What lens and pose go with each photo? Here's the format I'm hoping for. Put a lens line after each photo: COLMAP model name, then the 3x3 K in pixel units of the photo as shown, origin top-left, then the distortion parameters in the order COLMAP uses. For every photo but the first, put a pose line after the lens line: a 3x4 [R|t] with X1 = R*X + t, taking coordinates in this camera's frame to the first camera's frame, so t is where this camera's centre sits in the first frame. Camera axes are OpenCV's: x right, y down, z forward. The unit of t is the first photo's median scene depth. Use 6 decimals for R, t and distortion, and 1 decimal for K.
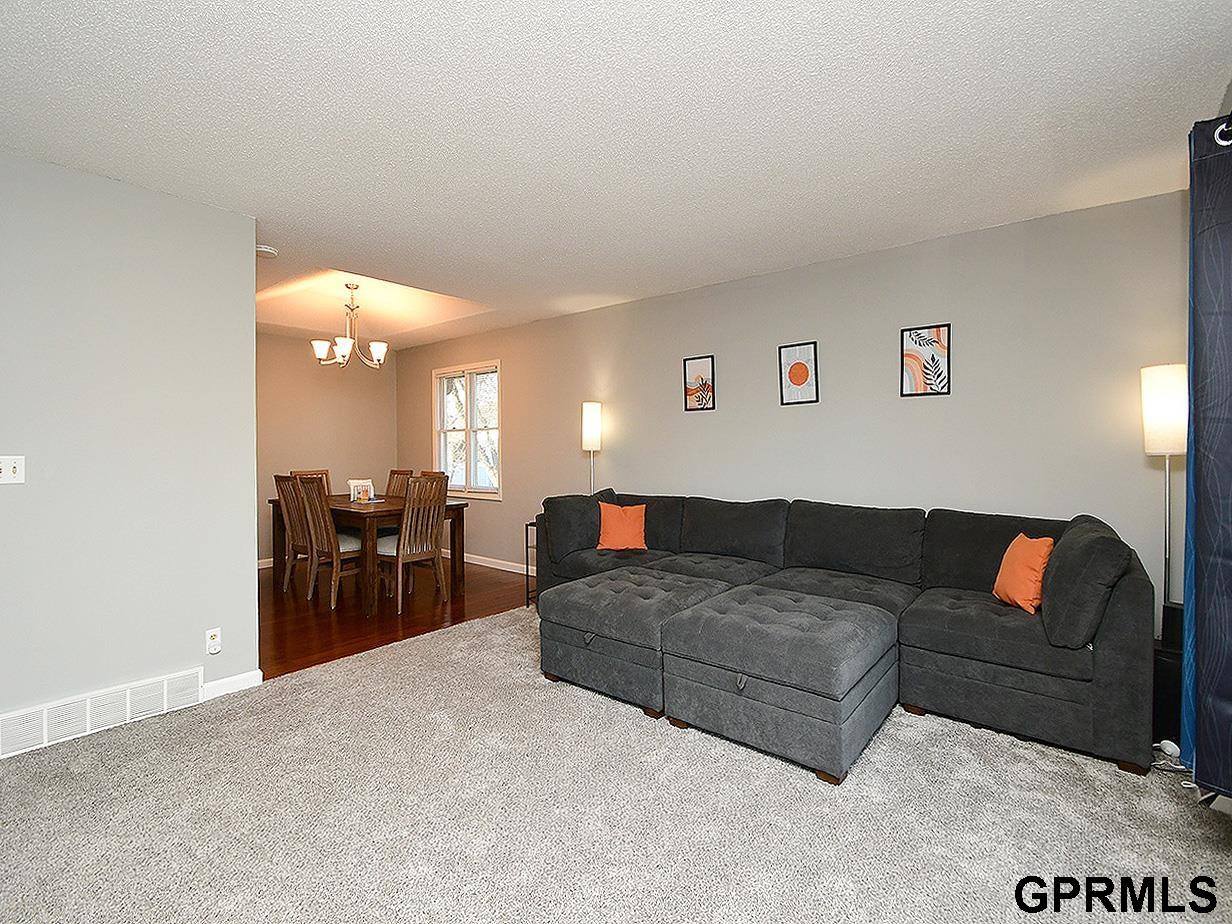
lens RADIAL K [[557.6, 0, 616.0], [0, 557.6, 462.0], [0, 0, 1]] dist [-0.000831, -0.000132]
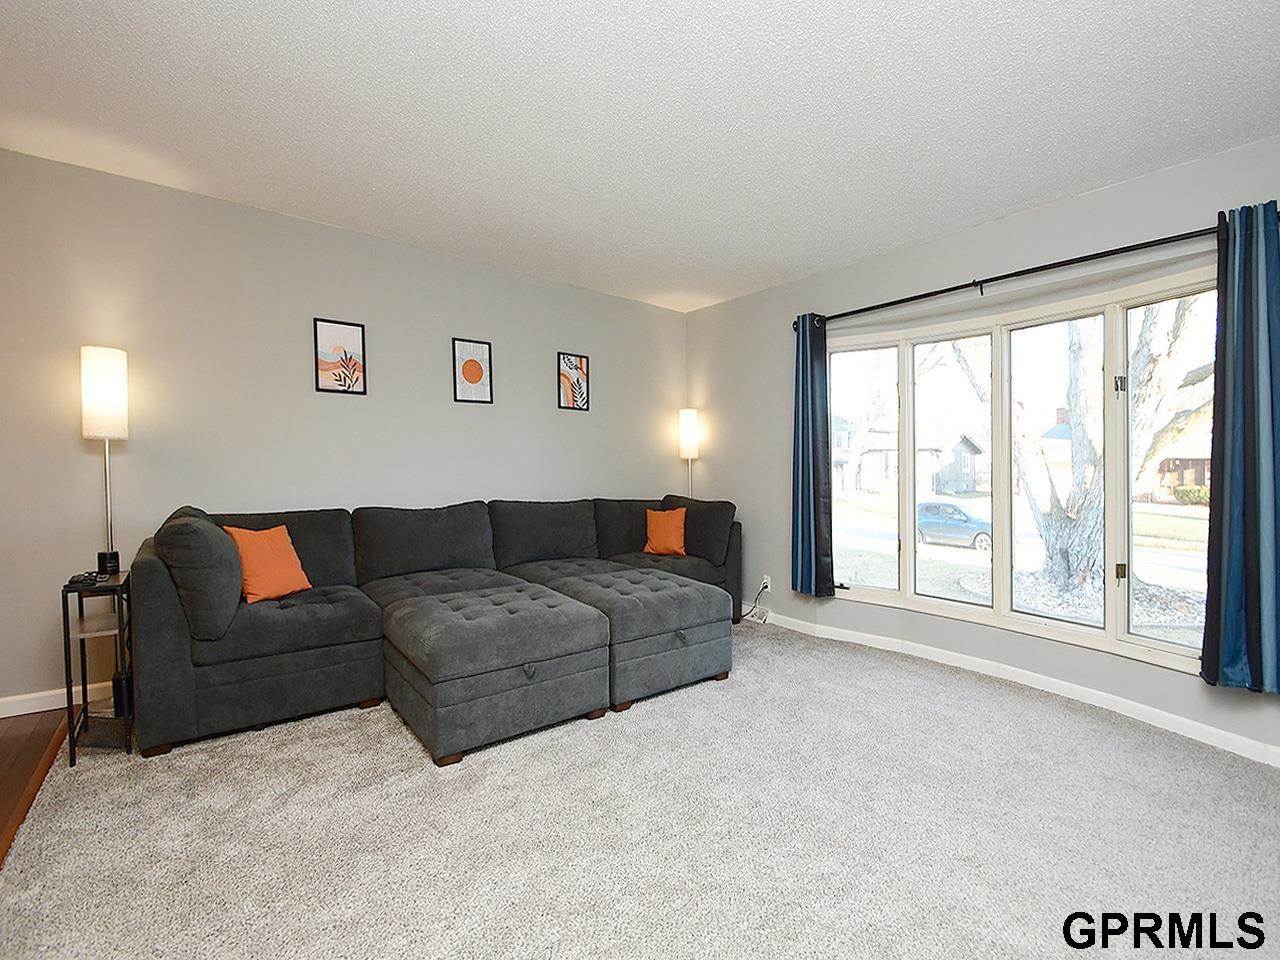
lens RADIAL K [[579.3, 0, 640.0], [0, 579.3, 480.0], [0, 0, 1]] dist [-0.000831, -0.000132]
pose [[0.210425, -0.037711, 0.976882, -0.616495], [-0.010220, 0.999116, 0.040771, -0.012854], [-0.977557, -0.018563, 0.209854, 0.504937]]
